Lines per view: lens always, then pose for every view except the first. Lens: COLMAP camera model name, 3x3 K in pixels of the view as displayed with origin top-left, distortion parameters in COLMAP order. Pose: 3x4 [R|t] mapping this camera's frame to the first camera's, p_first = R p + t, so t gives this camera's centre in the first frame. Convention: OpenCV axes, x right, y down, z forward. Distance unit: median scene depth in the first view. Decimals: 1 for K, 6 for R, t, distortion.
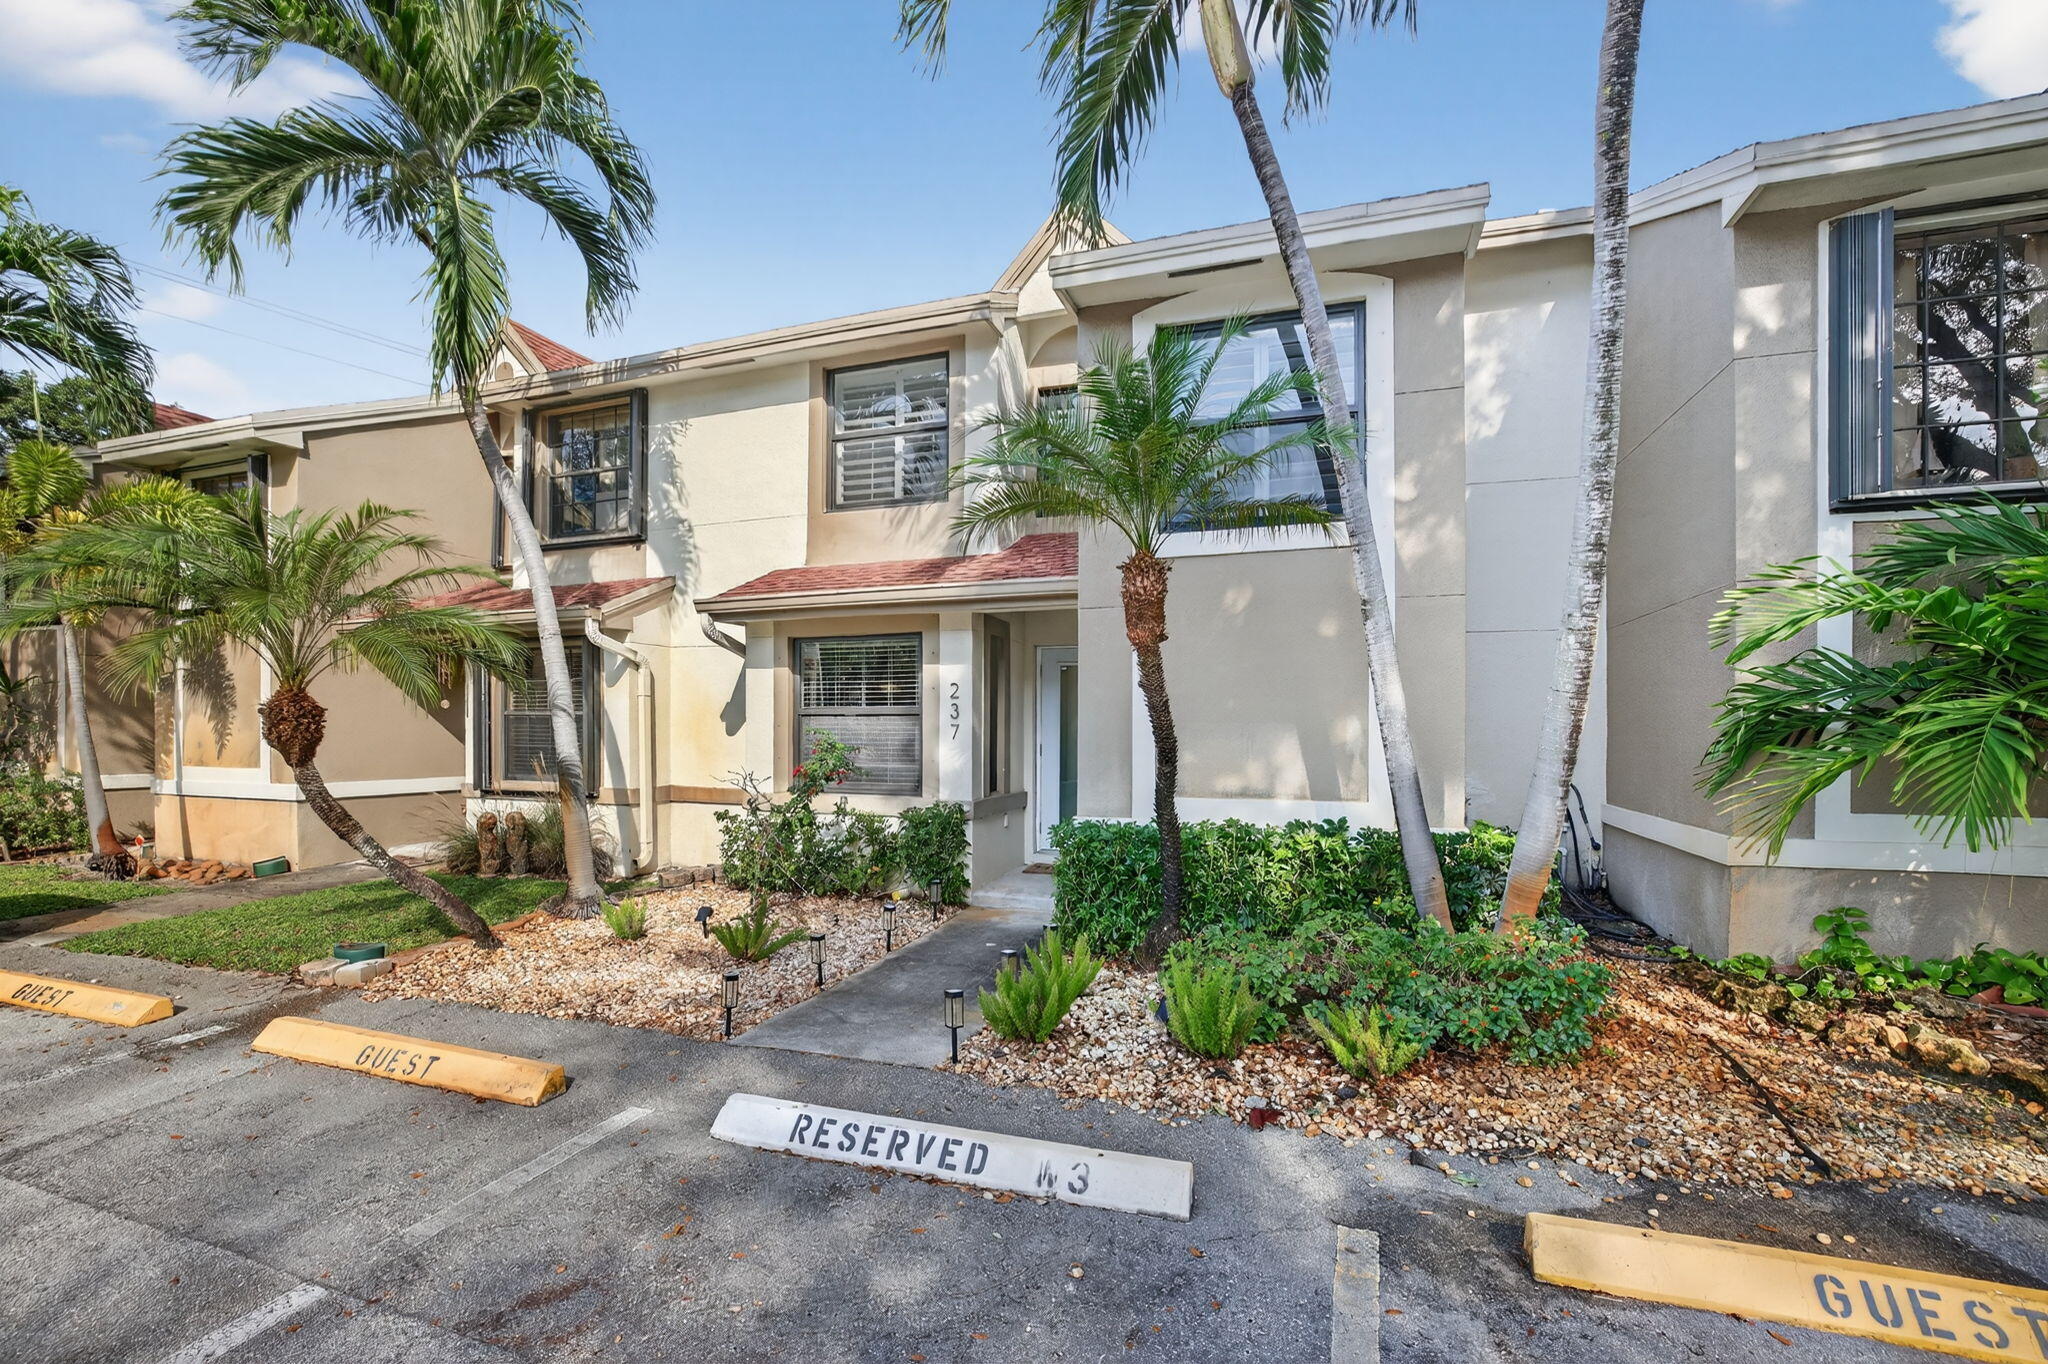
lens RADIAL K [[882.6, 0, 1056.7], [0, 882.6, 630.7], [0, 0, 1]] dist [-0.036162, 0.014320]
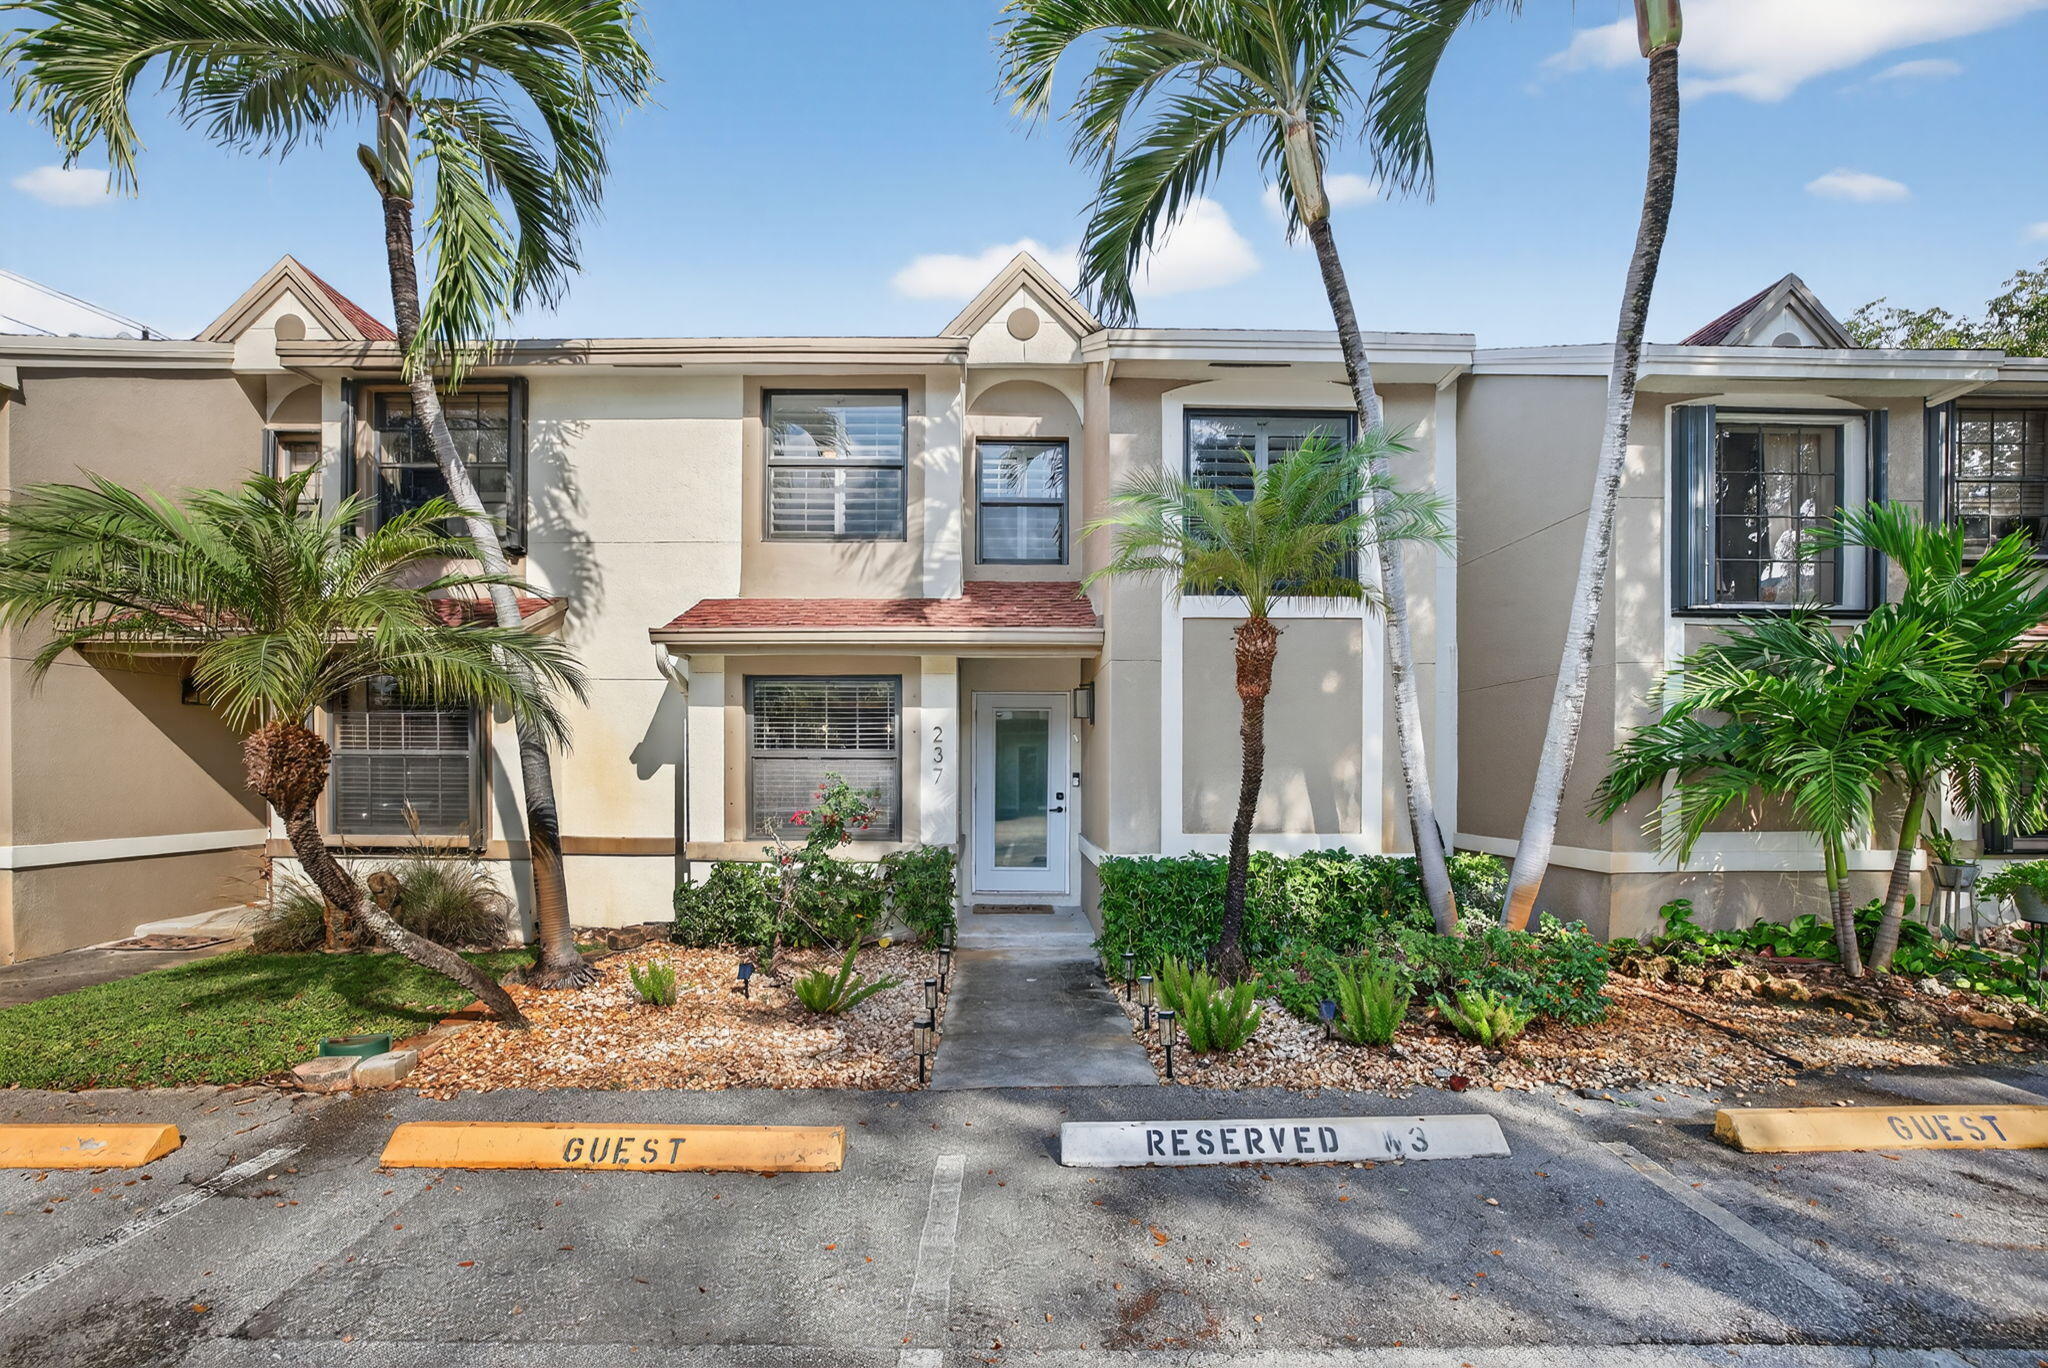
lens RADIAL K [[897.3, 0, 1028.3], [0, 897.3, 674.5], [0, 0, 1]] dist [-0.038479, 0.015939]
pose [[0.940238, 0.036711, 0.338534, -0.534976], [-0.037738, 0.999281, -0.003552, 0.000704], [-0.338421, -0.009436, 0.940947, 0.014052]]
